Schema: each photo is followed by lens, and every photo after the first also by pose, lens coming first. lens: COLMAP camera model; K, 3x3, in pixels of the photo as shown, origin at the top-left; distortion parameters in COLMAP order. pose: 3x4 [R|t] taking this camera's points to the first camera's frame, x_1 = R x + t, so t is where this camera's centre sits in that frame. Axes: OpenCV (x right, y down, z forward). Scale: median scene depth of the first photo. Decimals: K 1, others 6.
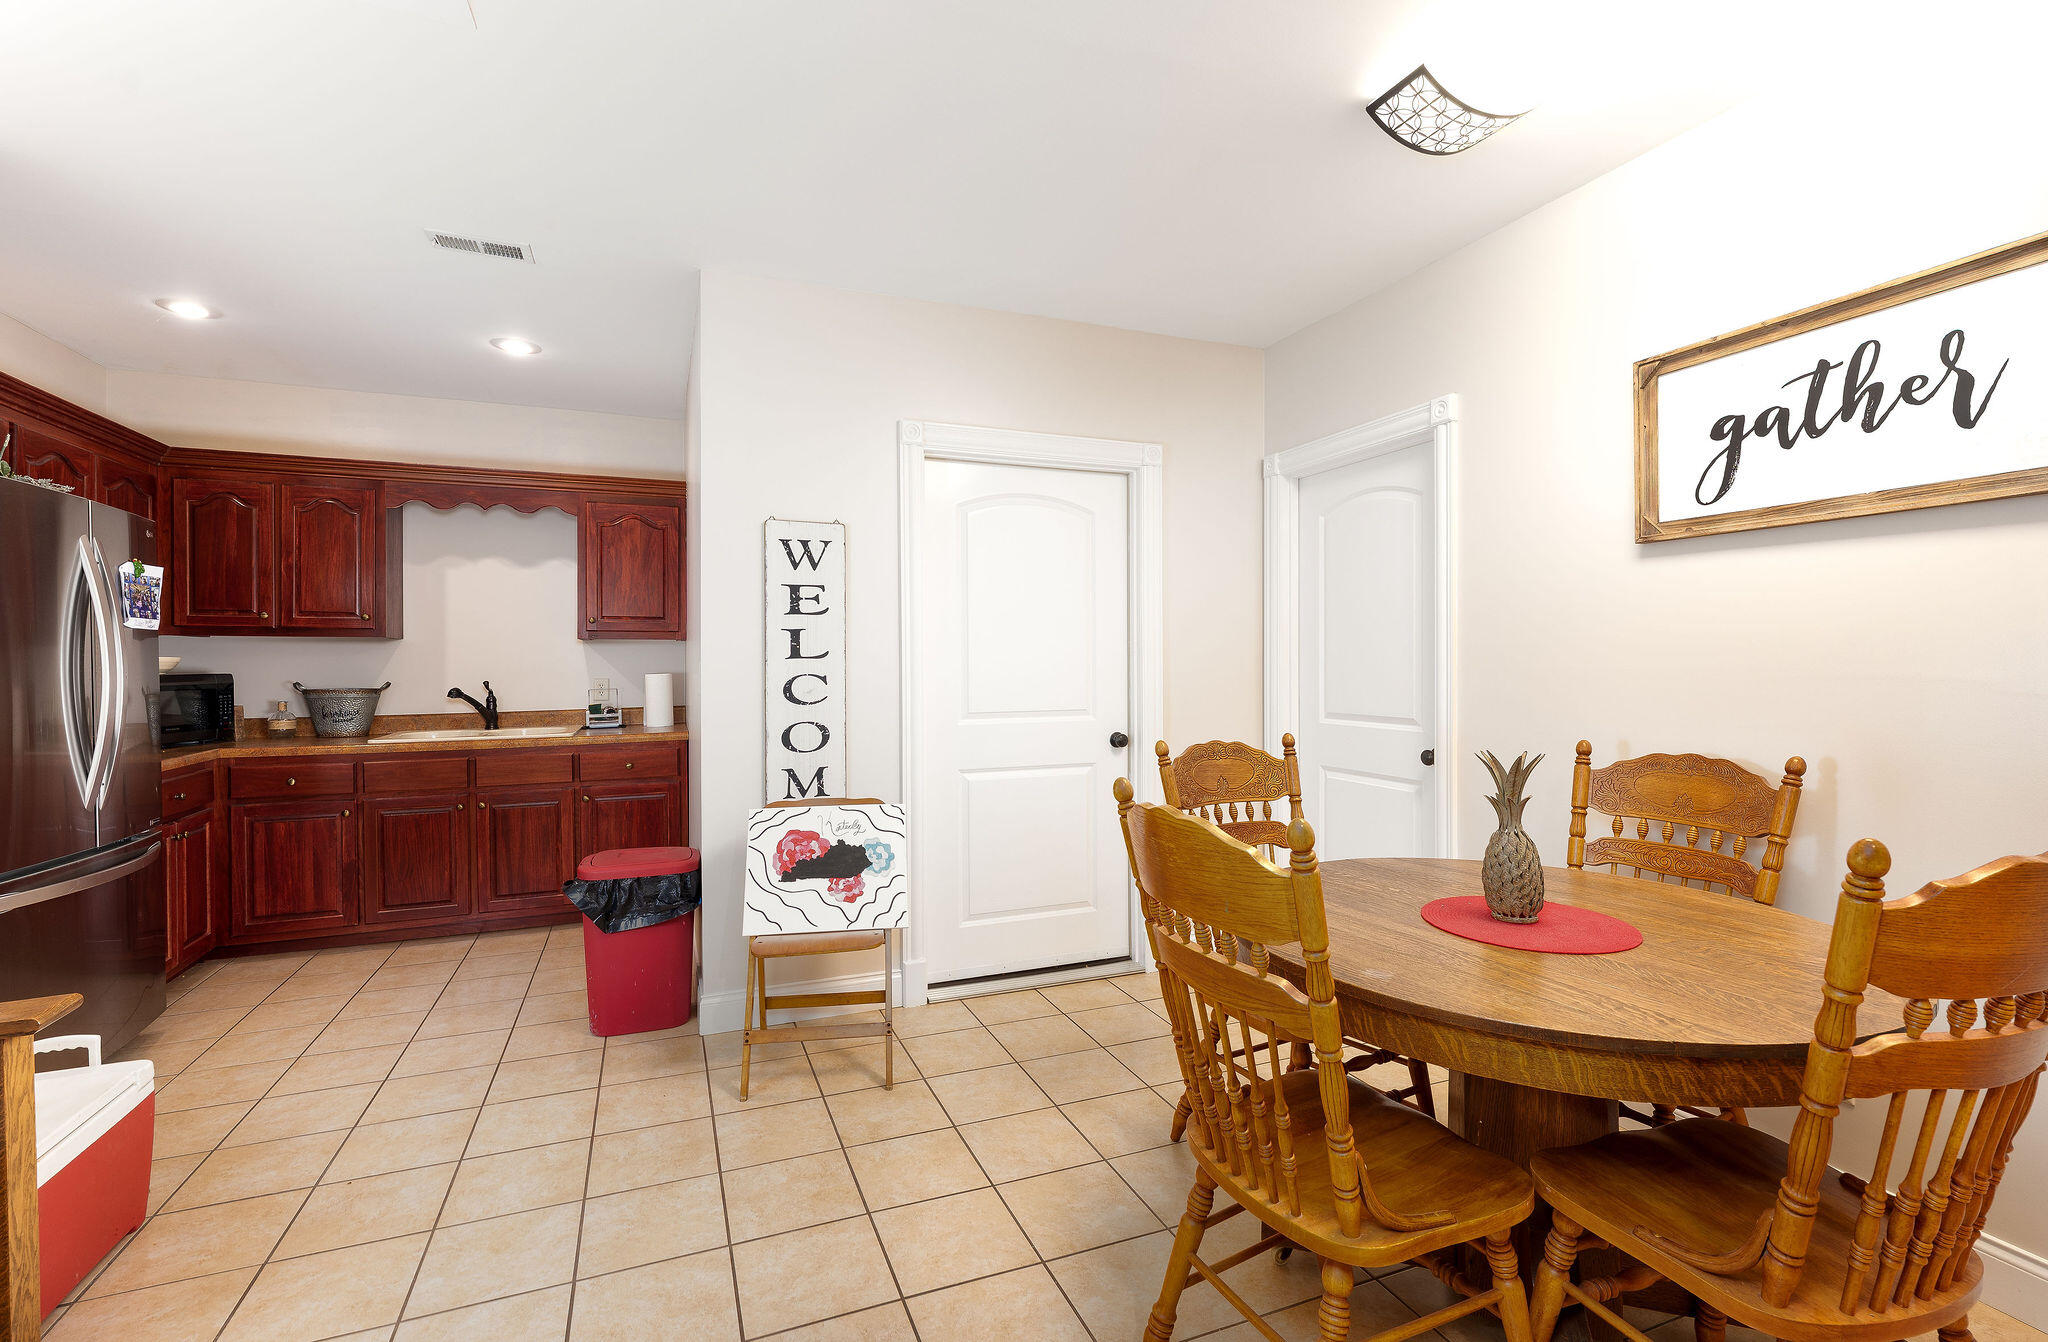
lens RADIAL K [[945.9, 0, 1017.4], [0, 945.9, 662.0], [0, 0, 1]] dist [0.004132, 0.000227]
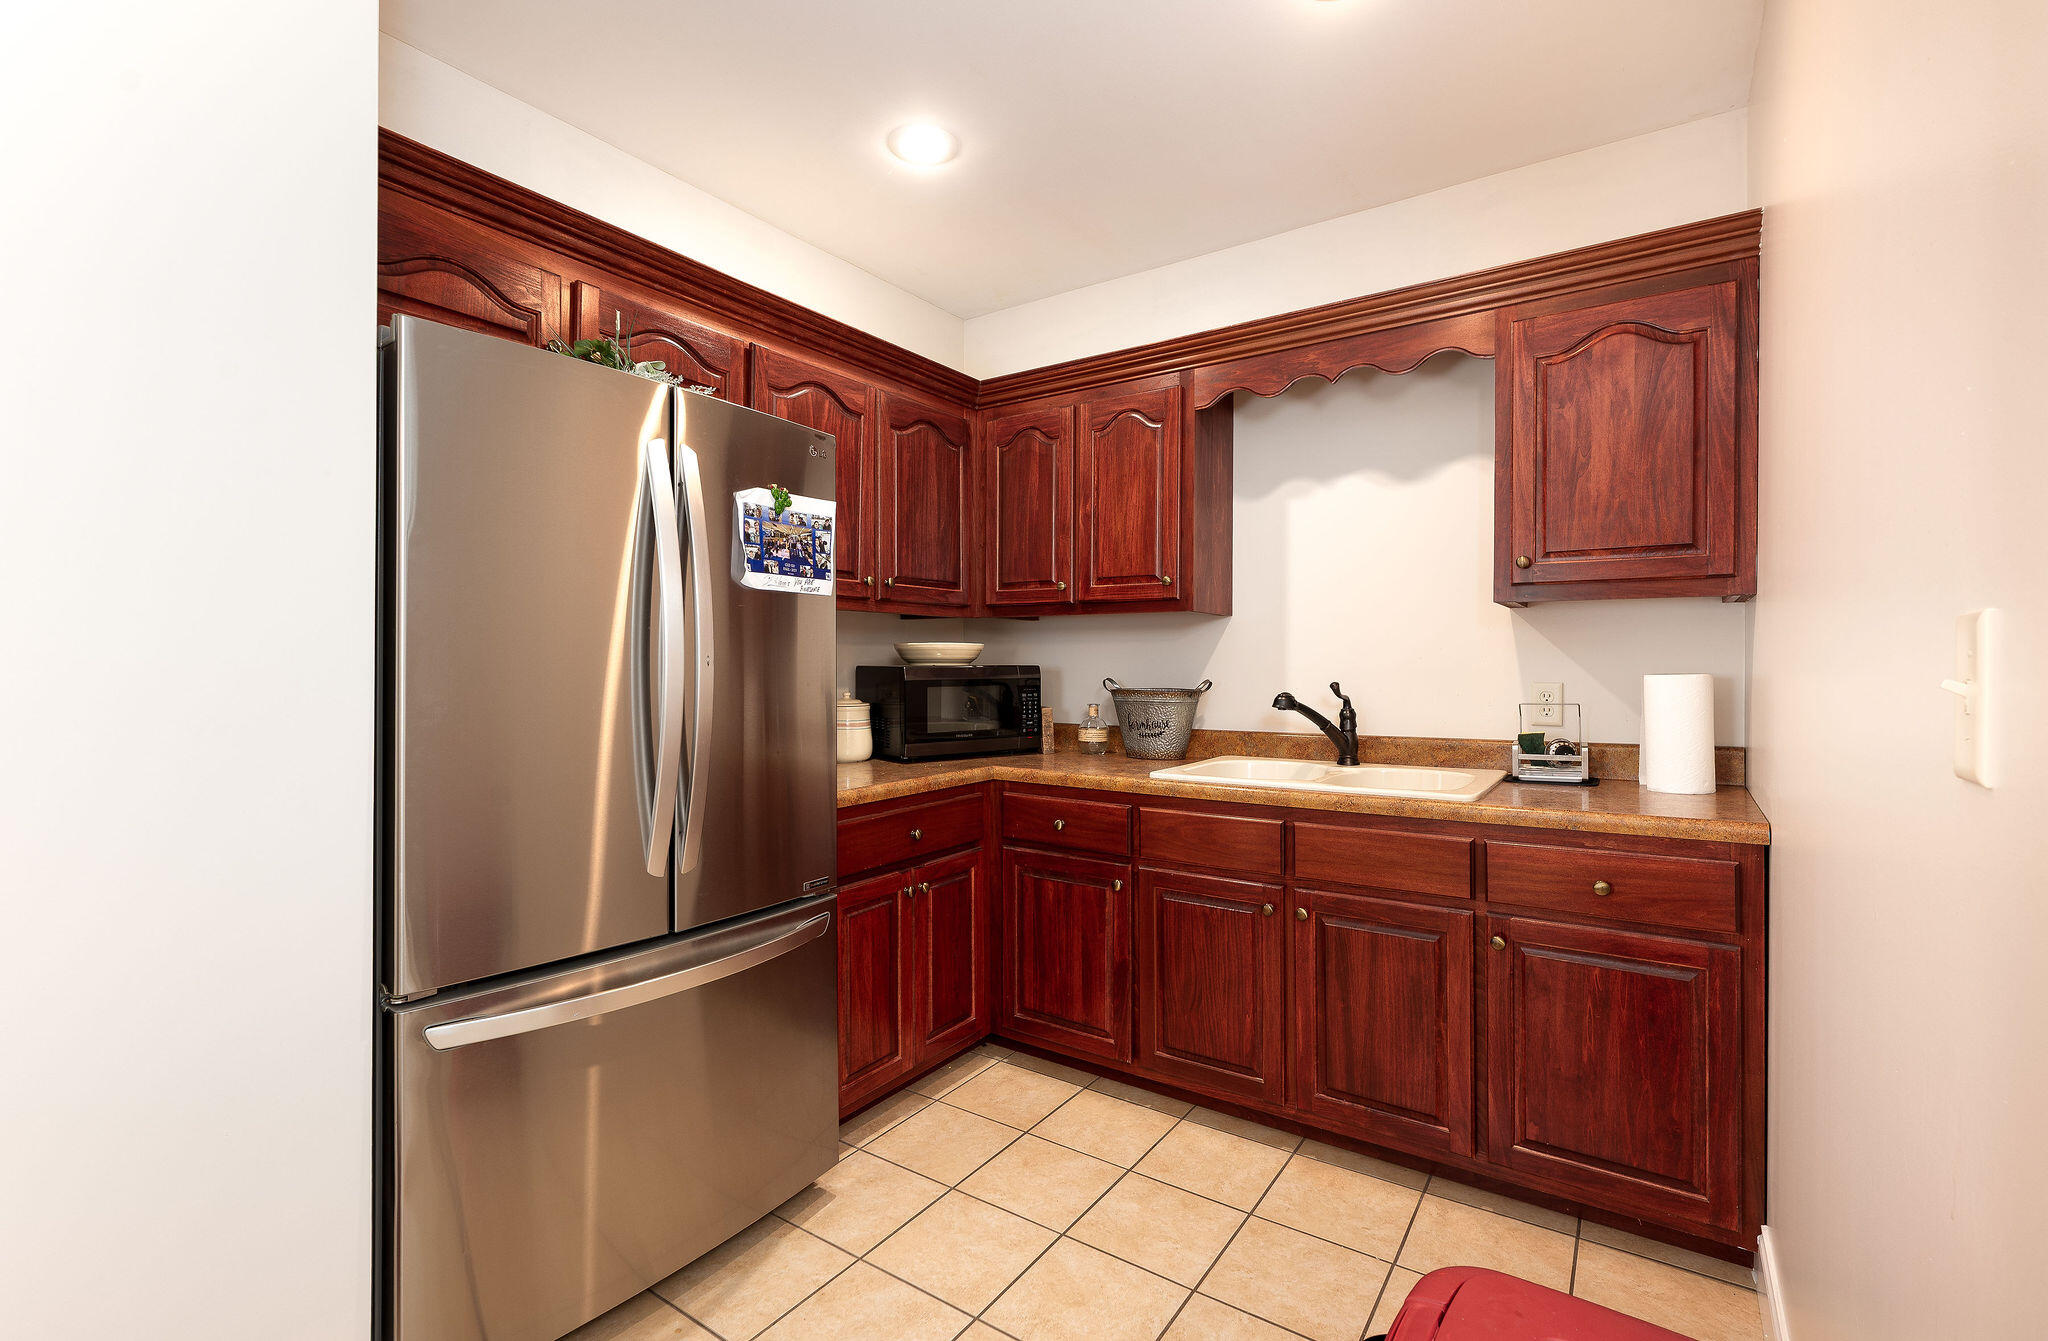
lens RADIAL K [[945.9, 0, 1003.8], [0, 945.9, 661.1], [0, 0, 1]] dist [0.004132, 0.000227]
pose [[0.563994, 0.003931, -0.825770, -0.207030], [-0.006092, 0.999981, 0.000599, 0.008478], [0.825756, 0.004693, 0.564007, 0.529983]]
